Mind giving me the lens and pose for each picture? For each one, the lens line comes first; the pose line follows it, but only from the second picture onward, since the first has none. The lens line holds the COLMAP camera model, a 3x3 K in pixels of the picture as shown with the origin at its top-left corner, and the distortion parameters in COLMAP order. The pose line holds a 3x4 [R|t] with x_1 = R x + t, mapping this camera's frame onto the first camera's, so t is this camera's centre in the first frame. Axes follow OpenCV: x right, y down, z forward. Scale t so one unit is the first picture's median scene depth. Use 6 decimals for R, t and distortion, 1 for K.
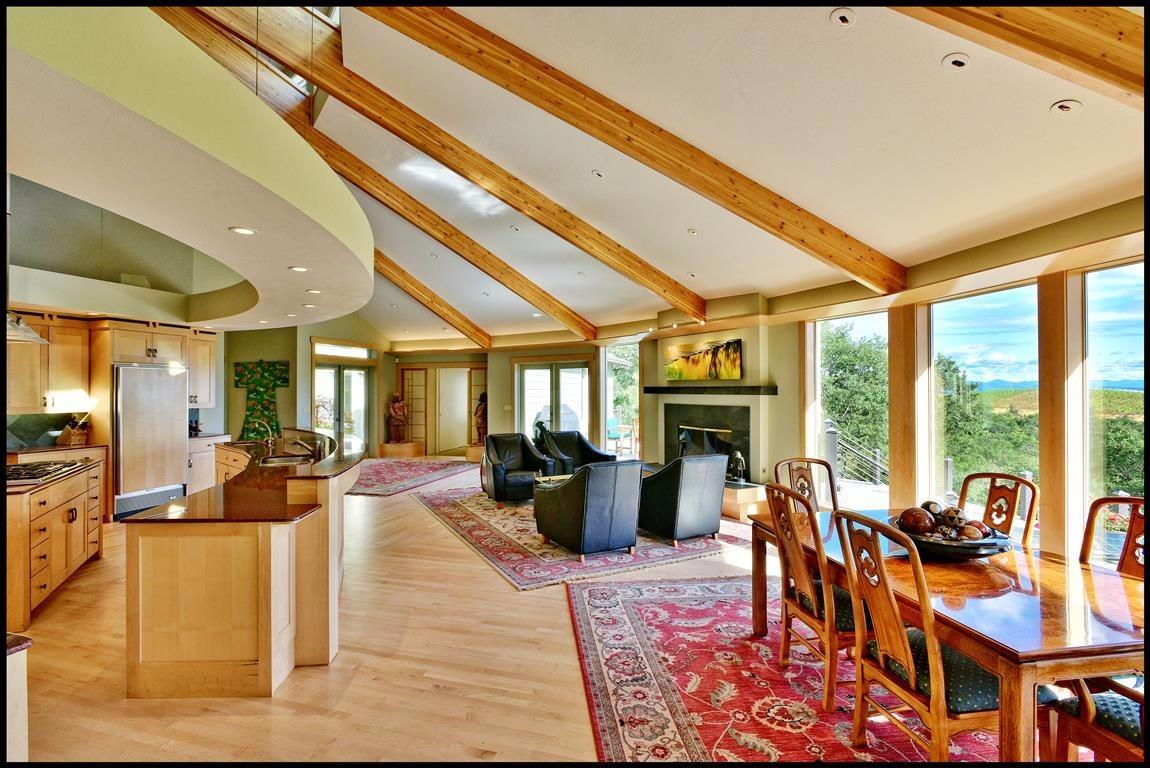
lens RADIAL K [[546.1, 0, 574.6], [0, 546.1, 379.9], [0, 0, 1]] dist [-0.011433, -0.001107]
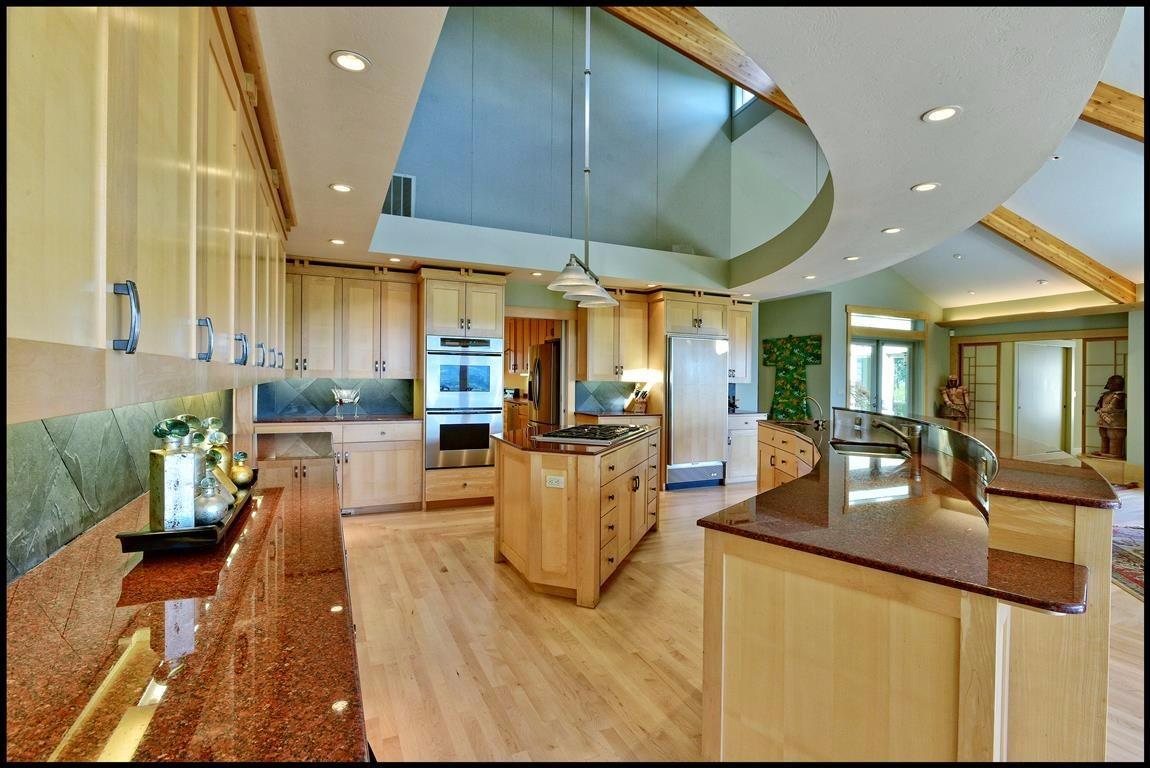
lens RADIAL K [[546.1, 0, 571.8], [0, 546.1, 377.7], [0, 0, 1]] dist [-0.011433, -0.001107]
pose [[0.650148, 0.012950, -0.759698, -0.172930], [-0.003591, 0.999896, 0.013971, 0.033321], [0.759799, -0.006356, 0.650126, 0.182486]]
